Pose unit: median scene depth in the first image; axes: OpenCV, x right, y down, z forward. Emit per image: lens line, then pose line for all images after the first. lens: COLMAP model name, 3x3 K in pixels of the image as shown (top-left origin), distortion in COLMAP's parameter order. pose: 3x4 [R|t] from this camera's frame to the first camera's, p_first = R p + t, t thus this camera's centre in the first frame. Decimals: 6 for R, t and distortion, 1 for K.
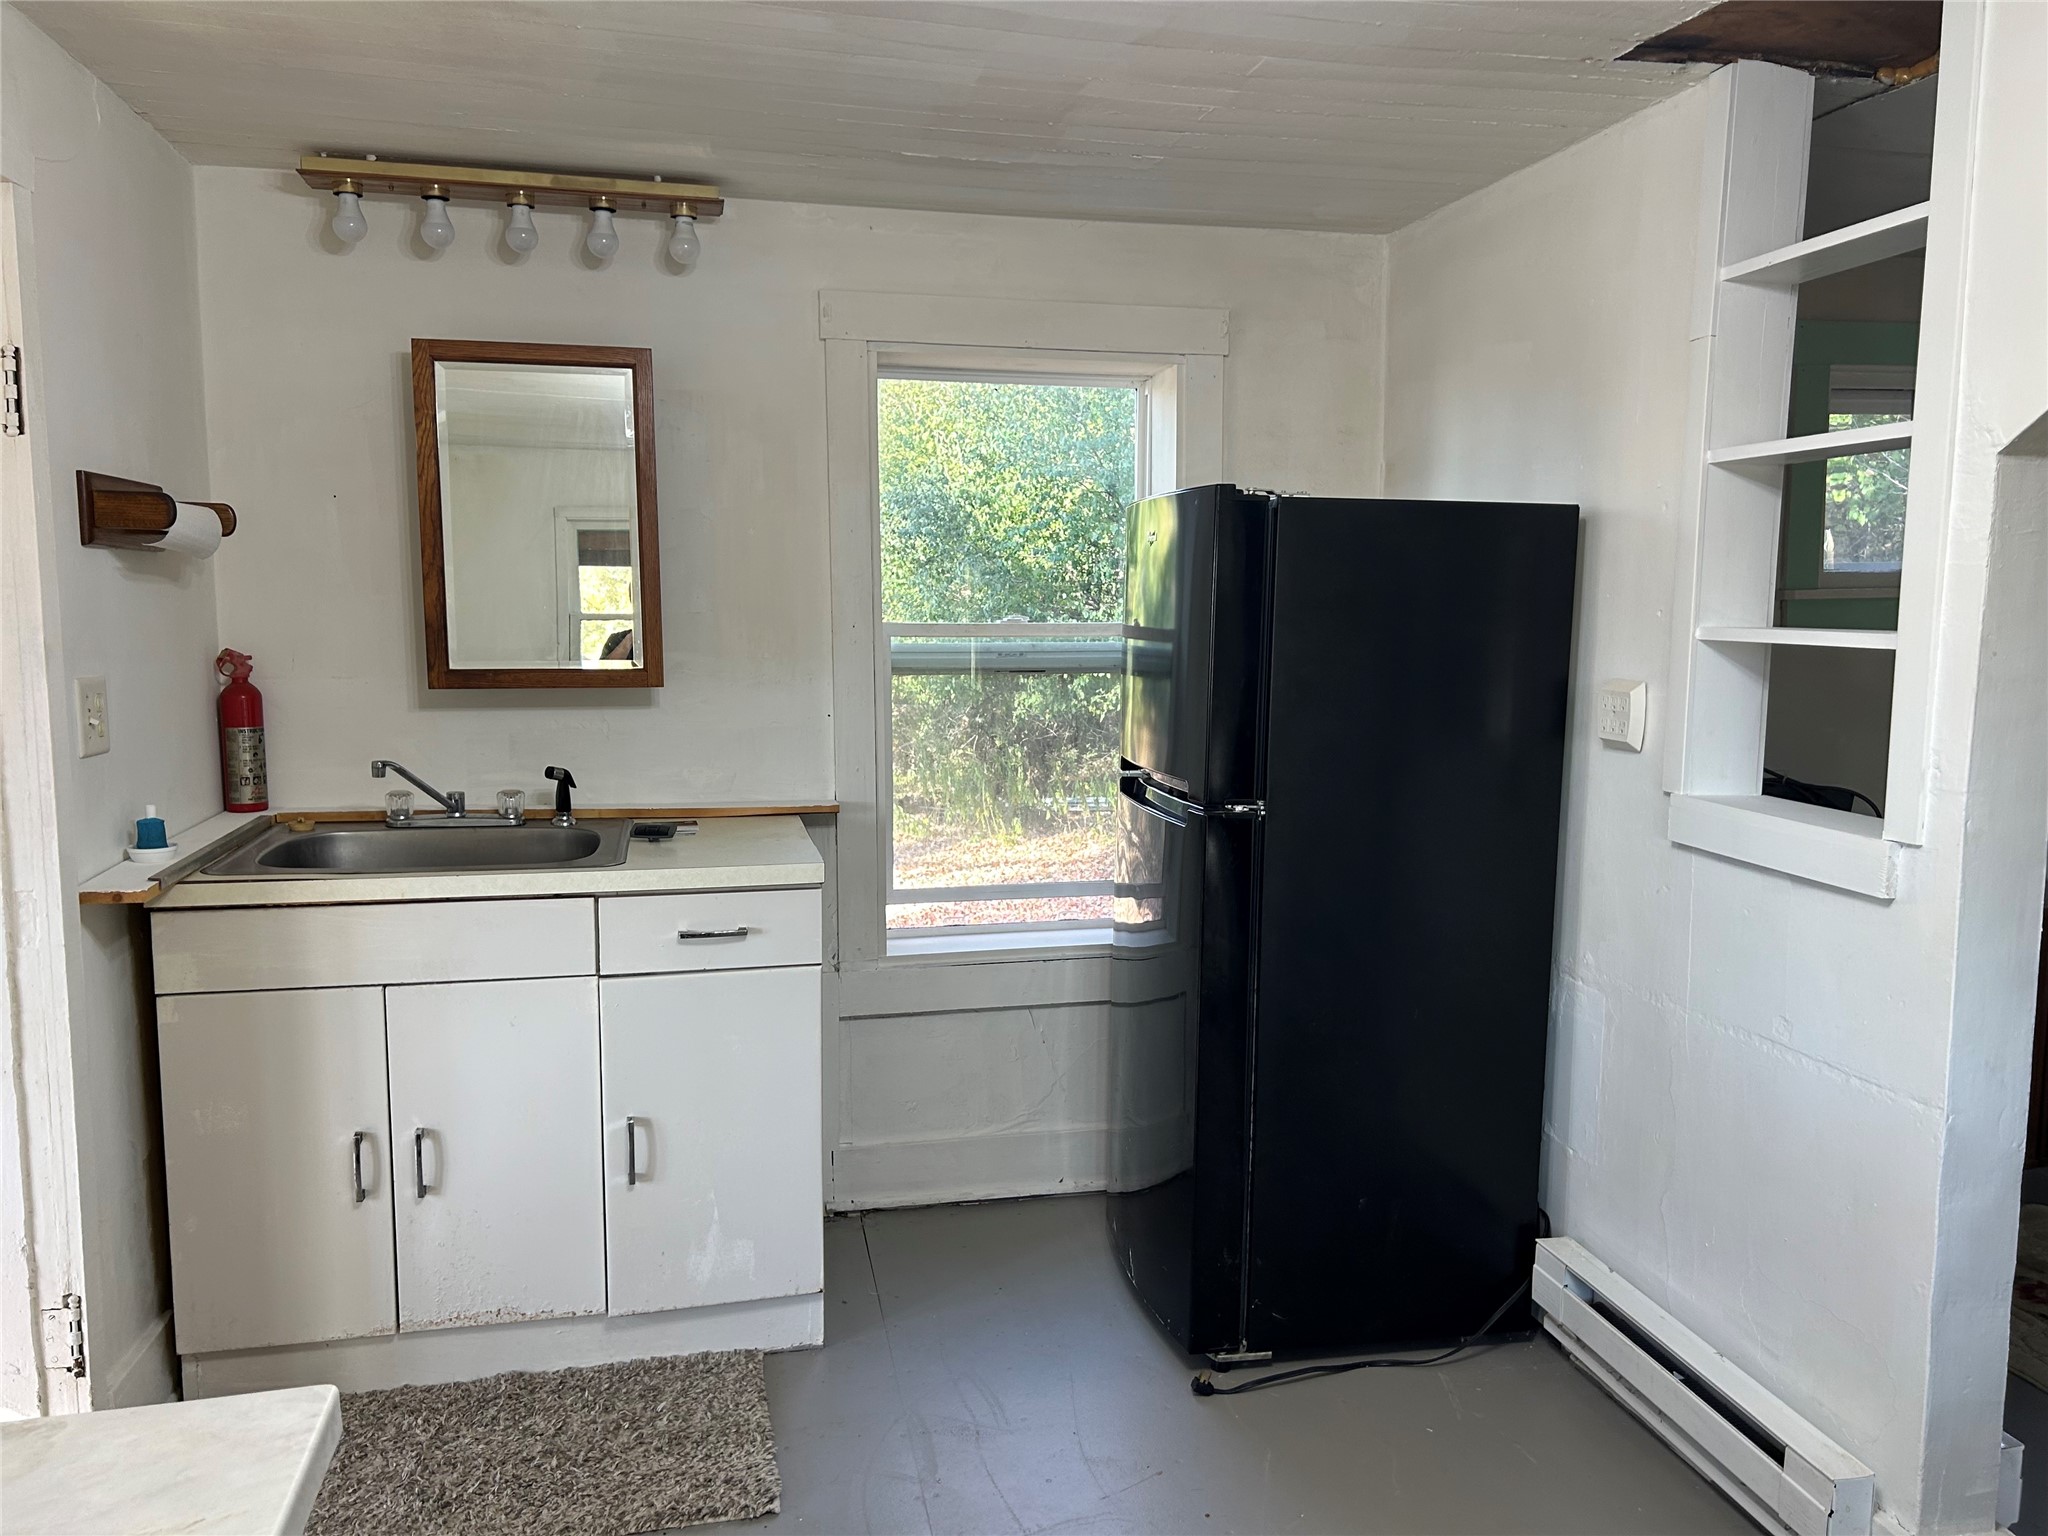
lens RADIAL K [[1542.6, 0, 1024.0], [0, 1542.6, 781.4], [0, 0, 1]] dist [0.050595, -0.034142]
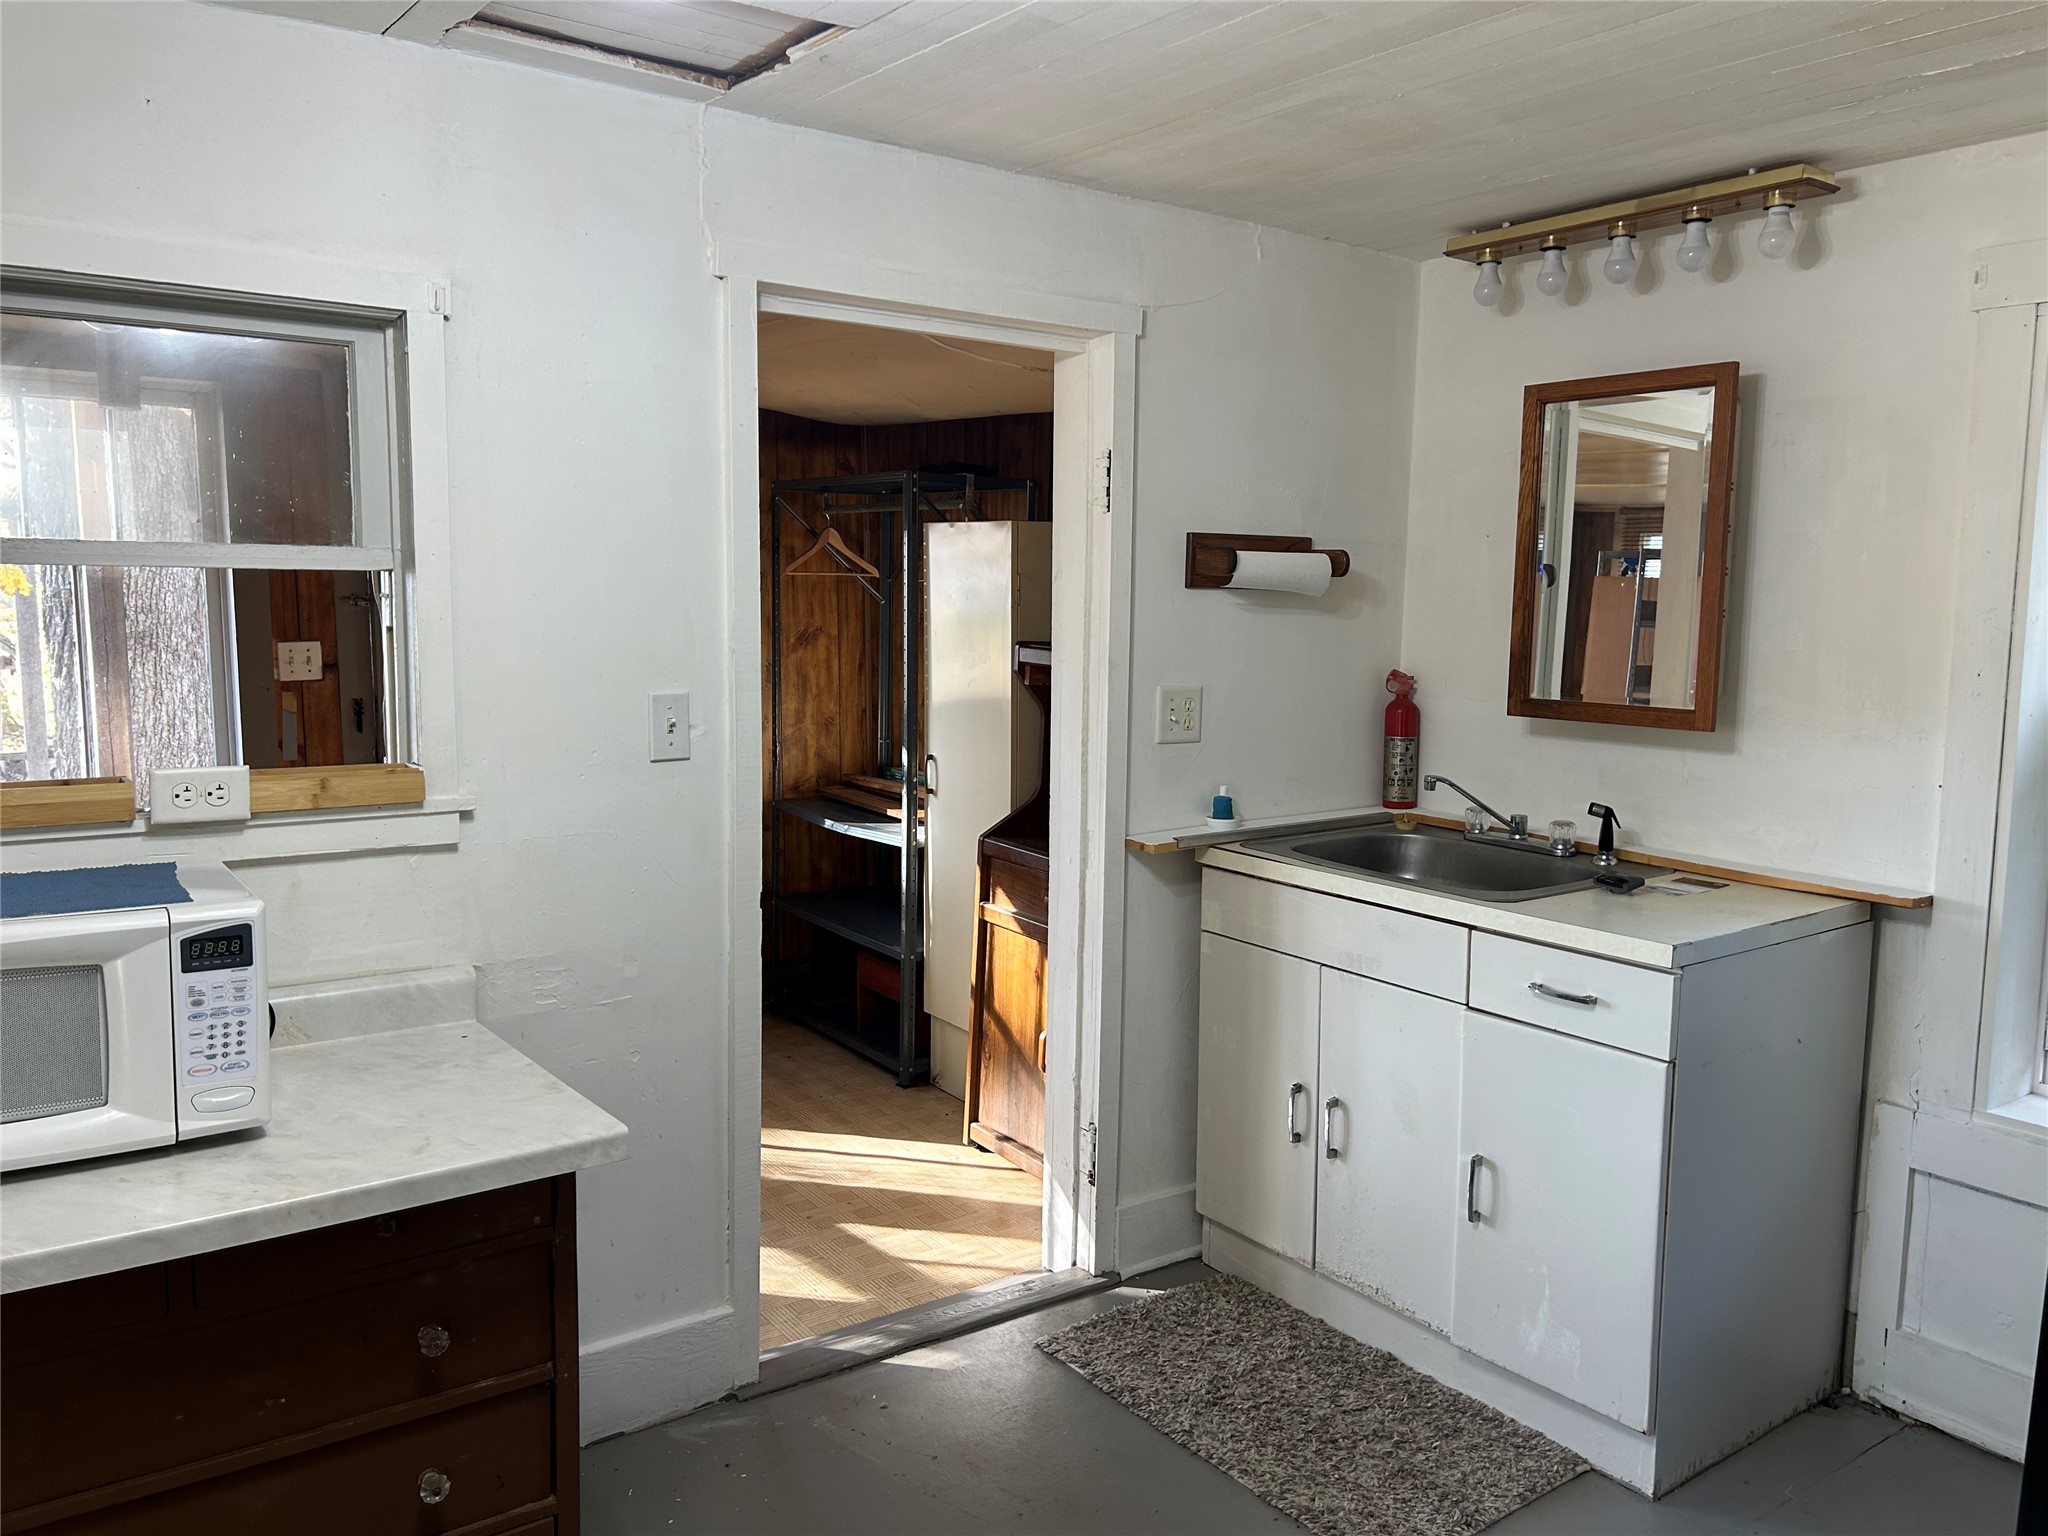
lens RADIAL K [[1542.6, 0, 1017.9], [0, 1542.6, 770.2], [0, 0, 1]] dist [0.050595, -0.034142]
pose [[0.402630, 0.107738, -0.909000, 0.483899], [-0.119531, 0.990734, 0.064481, -0.054513], [0.907525, 0.082692, 0.411777, 0.286747]]
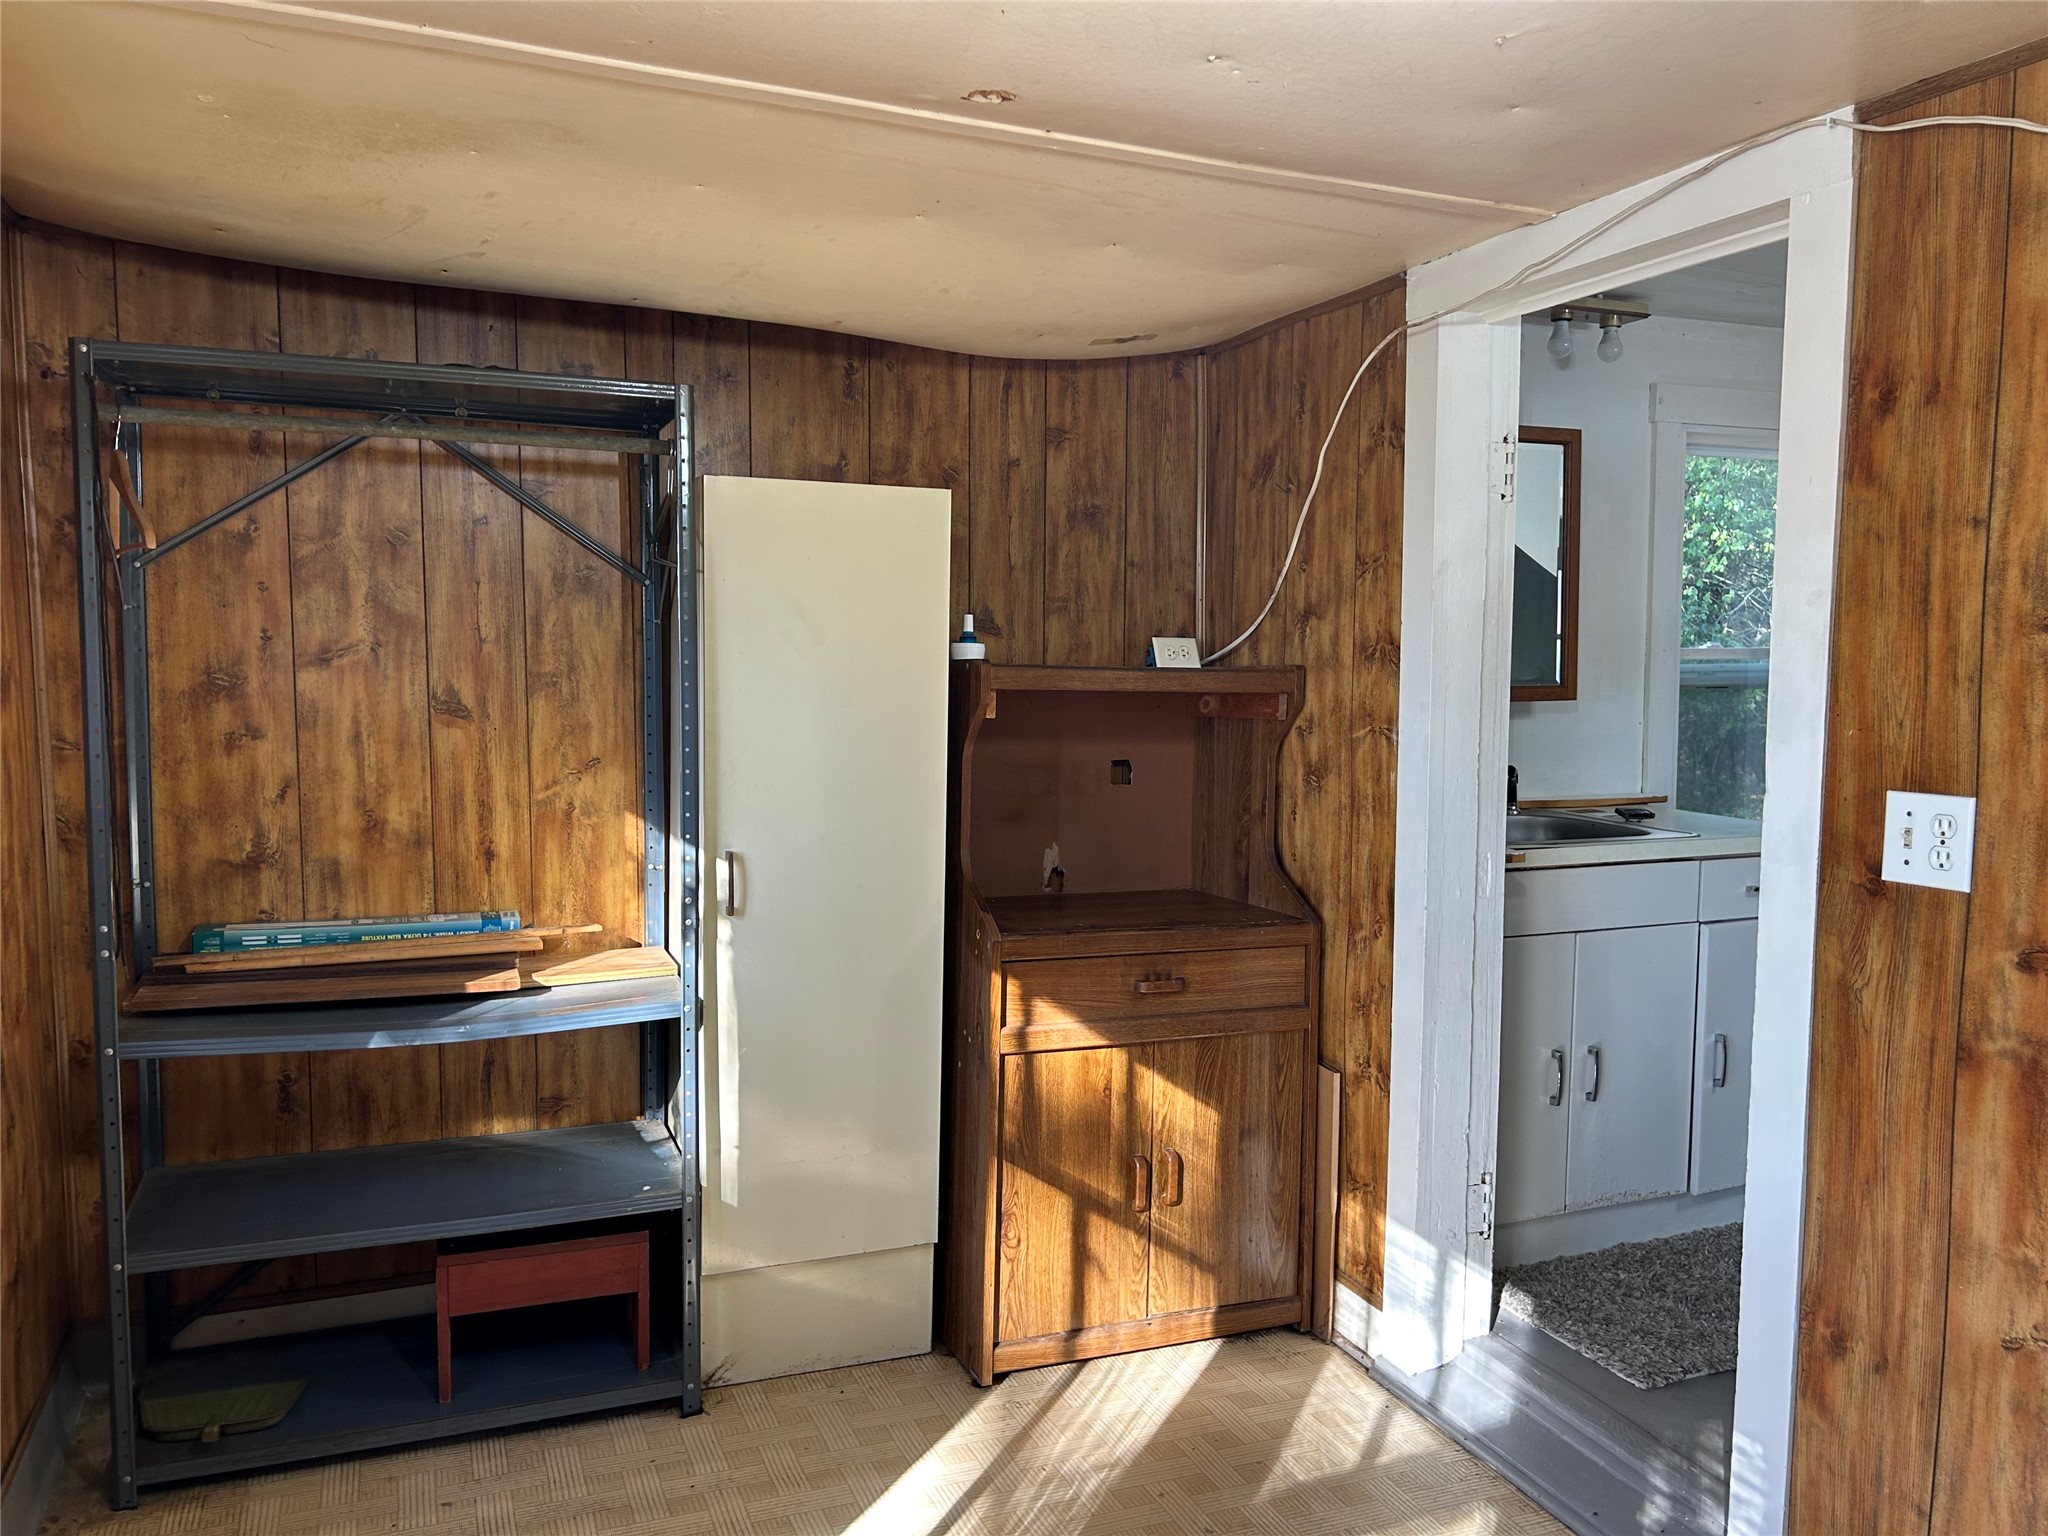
lens RADIAL K [[1542.6, 0, 1017.0], [0, 1542.6, 779.6], [0, 0, 1]] dist [0.050595, -0.034142]
pose [[0.983993, -0.014100, 0.177646, -0.997122], [0.018714, 0.999529, -0.024329, 0.026626], [-0.177219, 0.027264, 0.983794, -0.153418]]
